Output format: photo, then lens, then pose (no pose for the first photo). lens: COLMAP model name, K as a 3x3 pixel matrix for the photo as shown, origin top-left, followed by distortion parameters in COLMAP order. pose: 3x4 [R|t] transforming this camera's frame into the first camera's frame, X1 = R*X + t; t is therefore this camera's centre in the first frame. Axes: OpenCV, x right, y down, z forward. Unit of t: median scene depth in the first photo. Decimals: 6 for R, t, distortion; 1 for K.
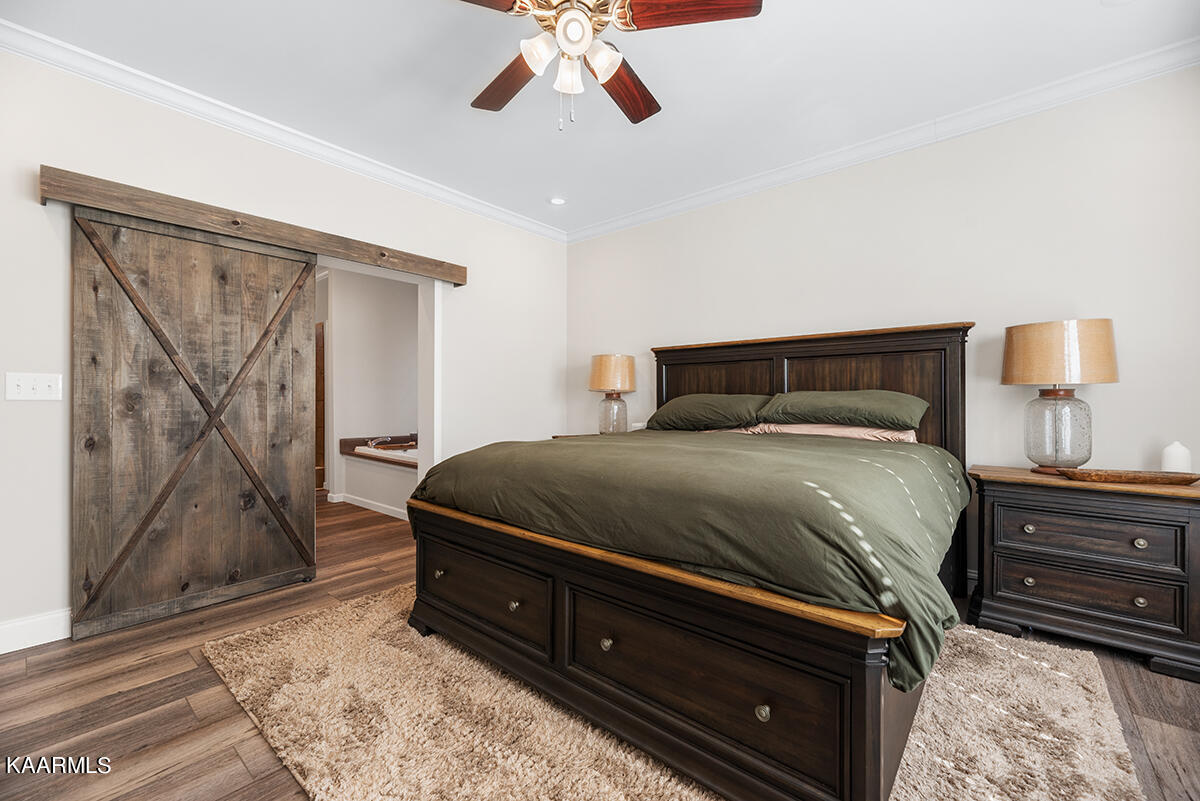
lens RADIAL K [[493.4, 0, 601.0], [0, 493.4, 403.8], [0, 0, 1]] dist [-0.002372, -0.000286]
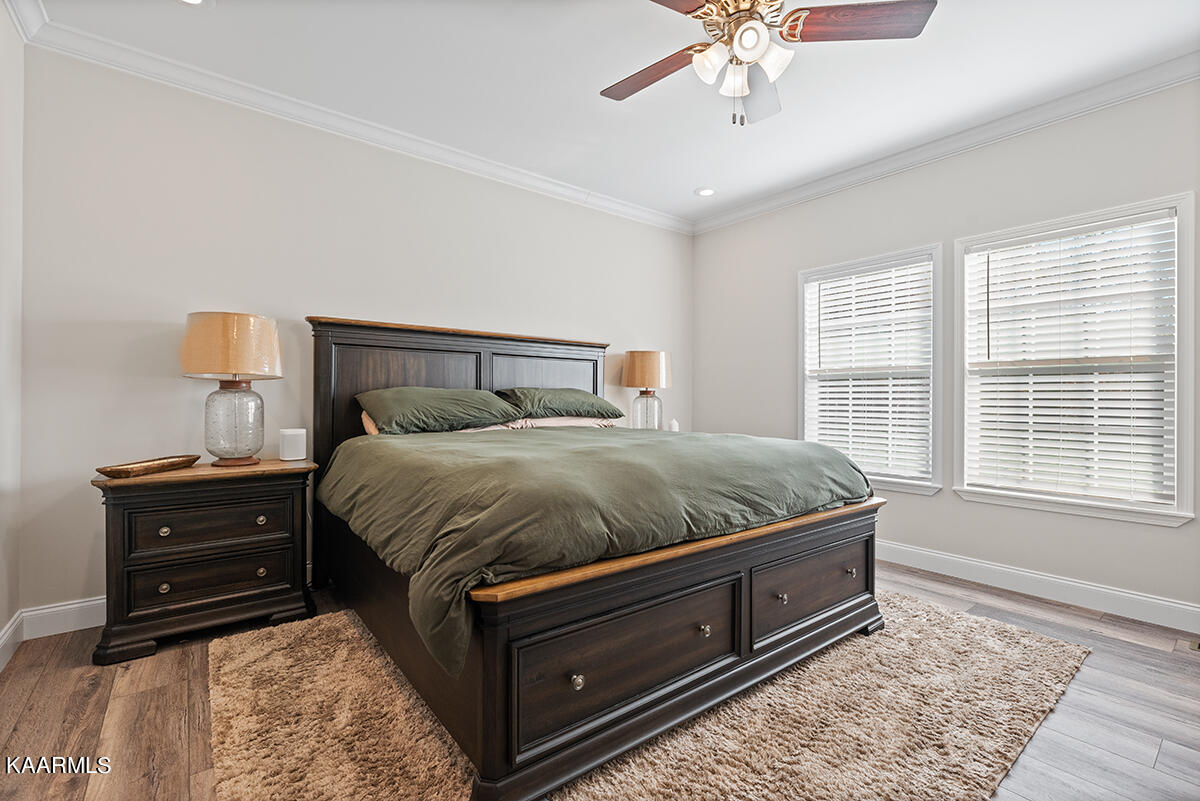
lens RADIAL K [[552.6, 0, 600.9], [0, 552.6, 396.3], [0, 0, 1]] dist [0.000942, 0.000051]
pose [[0.175712, -0.000154, 0.984442, -0.758974], [-0.001139, 0.999999, 0.000360, -0.006427], [-0.984441, -0.001185, 0.175711, 0.642879]]
